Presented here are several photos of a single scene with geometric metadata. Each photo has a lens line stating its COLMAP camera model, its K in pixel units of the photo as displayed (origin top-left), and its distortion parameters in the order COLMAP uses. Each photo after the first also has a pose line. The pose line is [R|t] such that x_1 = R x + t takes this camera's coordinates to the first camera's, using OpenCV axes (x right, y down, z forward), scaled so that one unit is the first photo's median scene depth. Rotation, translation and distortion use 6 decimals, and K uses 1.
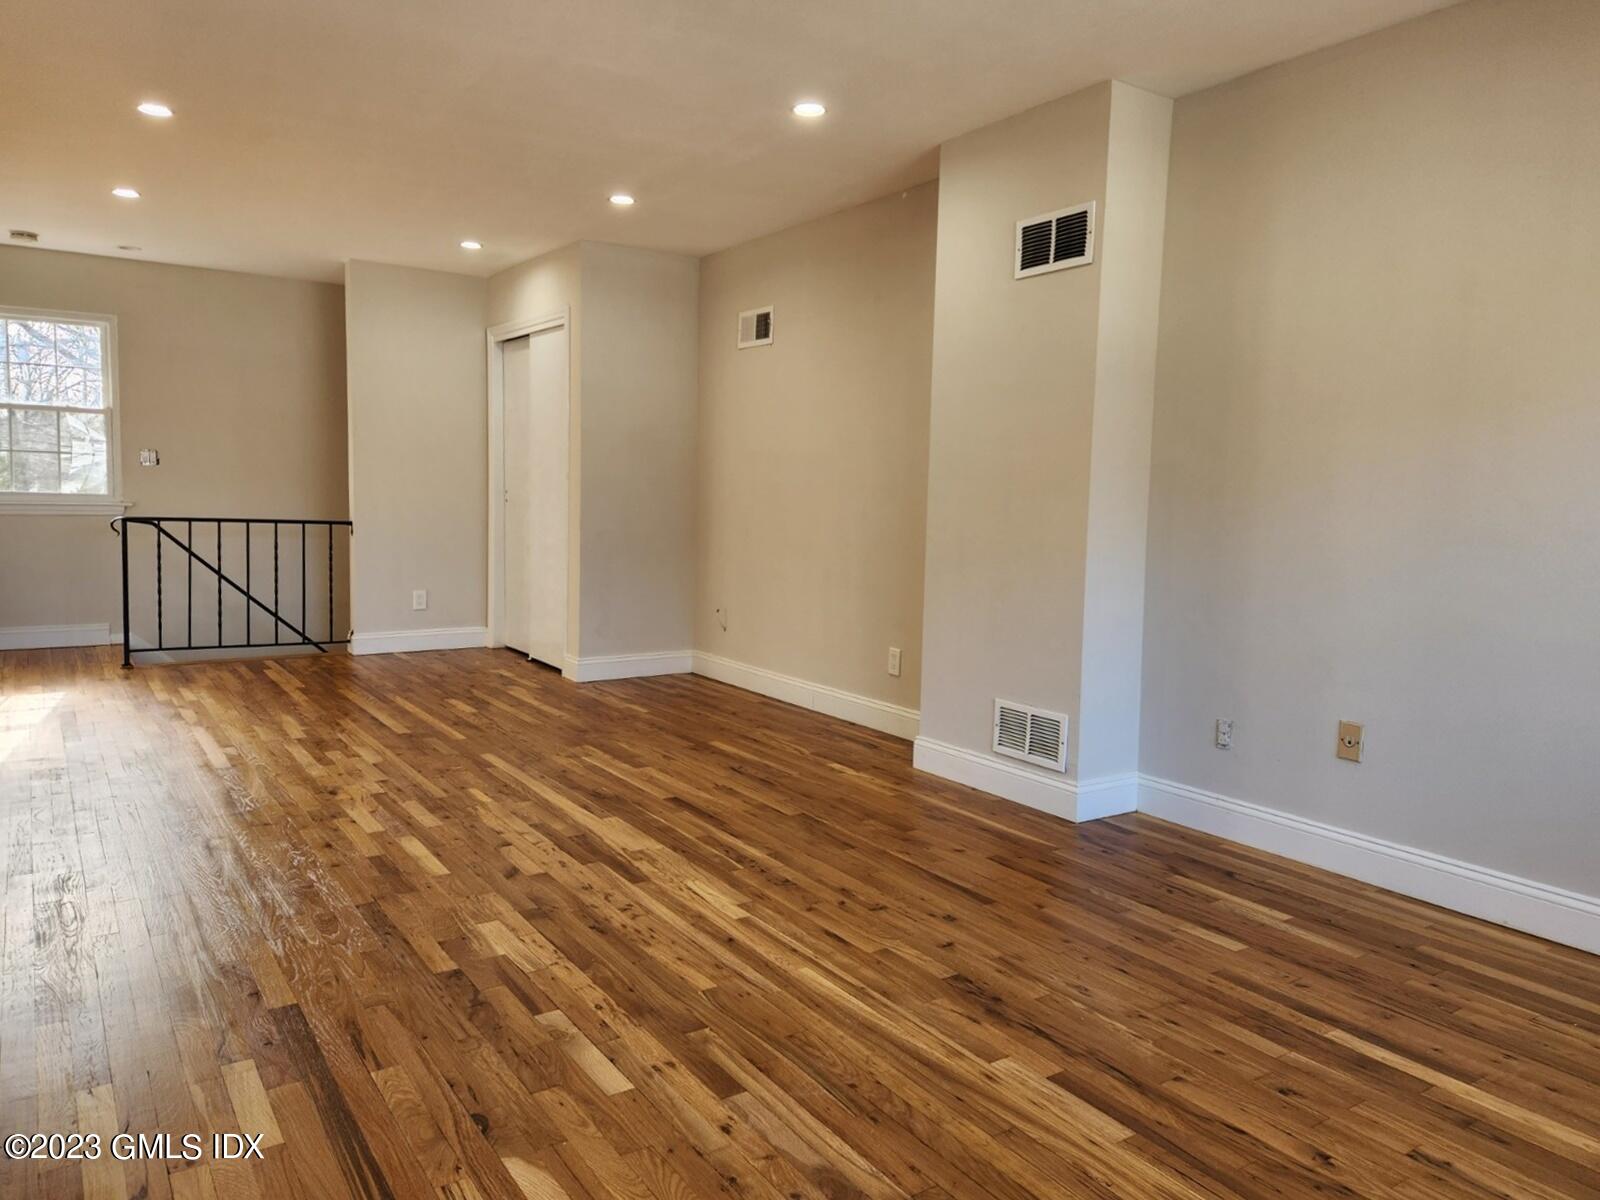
lens RADIAL K [[1075.6, 0, 800.3], [0, 1075.6, 596.6], [0, 0, 1]] dist [0.064692, -0.046469]
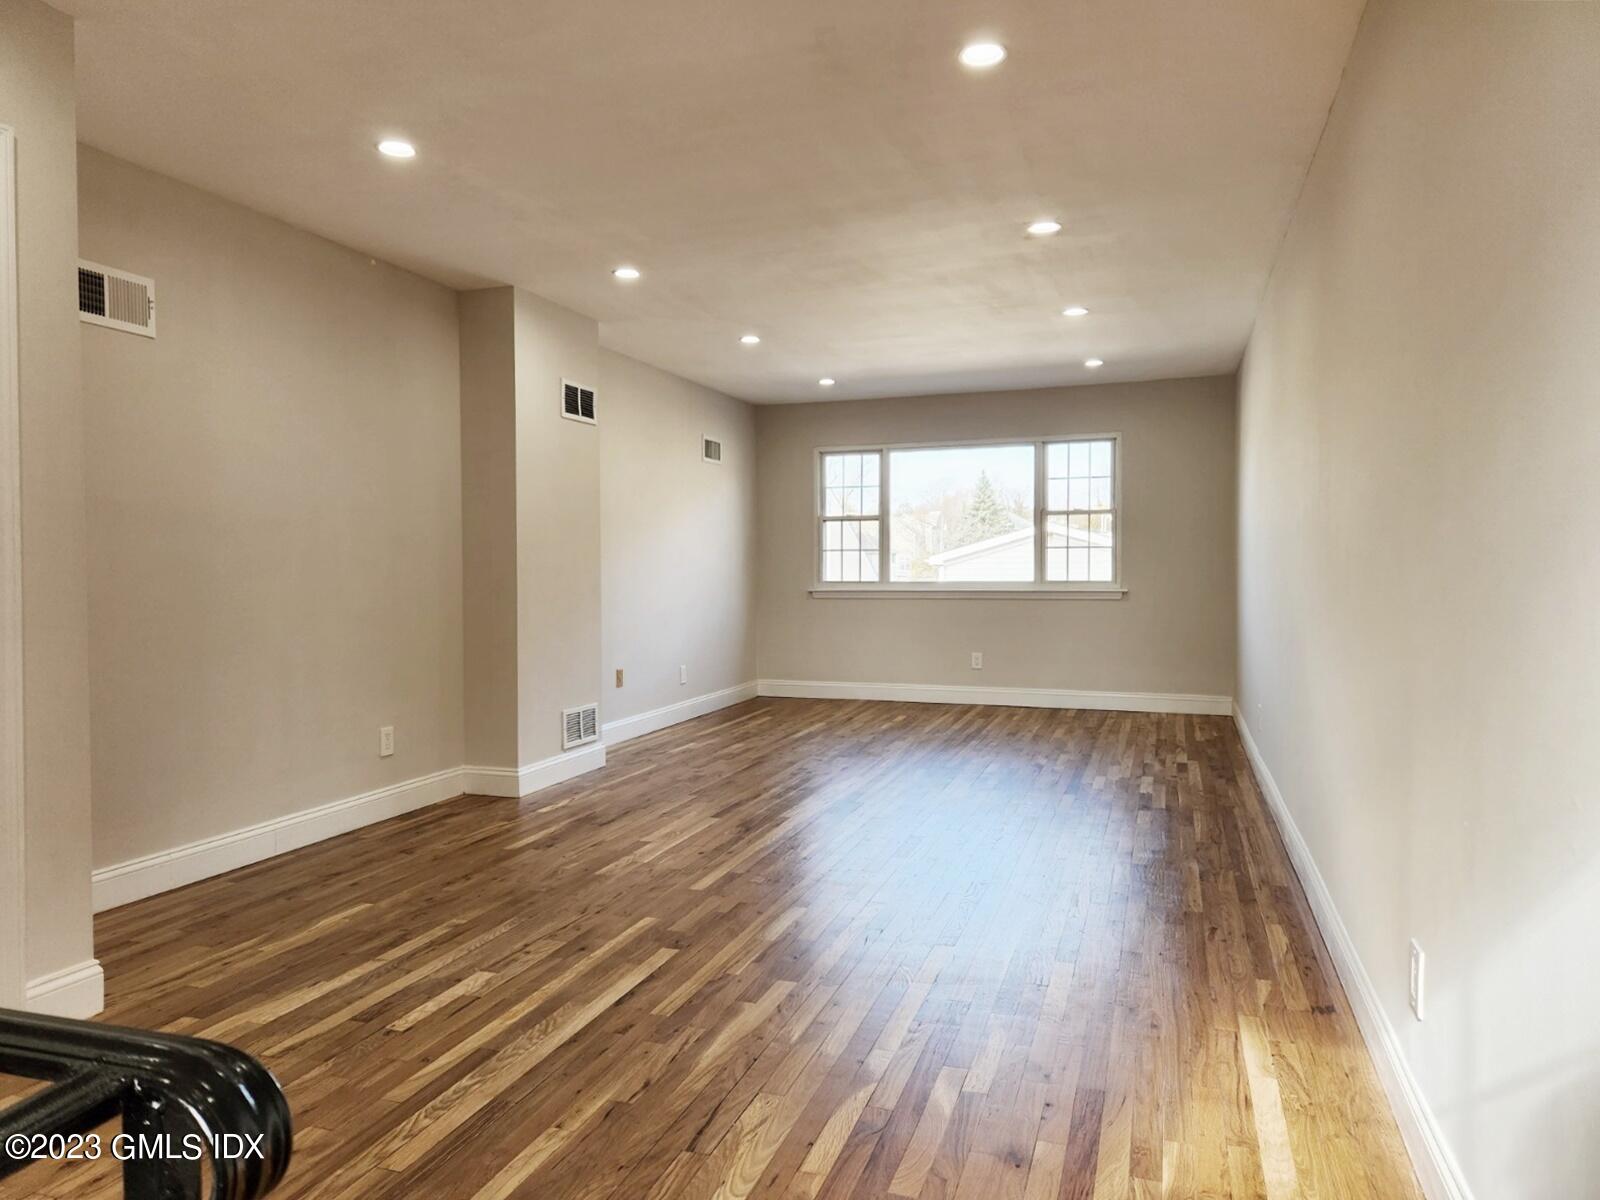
lens RADIAL K [[1075.6, 0, 799.5], [0, 1075.6, 593.2], [0, 0, 1]] dist [0.064692, -0.046469]
pose [[-0.598380, -0.043035, 0.800056, -1.121430], [0.066483, 0.992446, 0.103108, -0.181582], [-0.798450, 0.114888, -0.590998, 1.580180]]
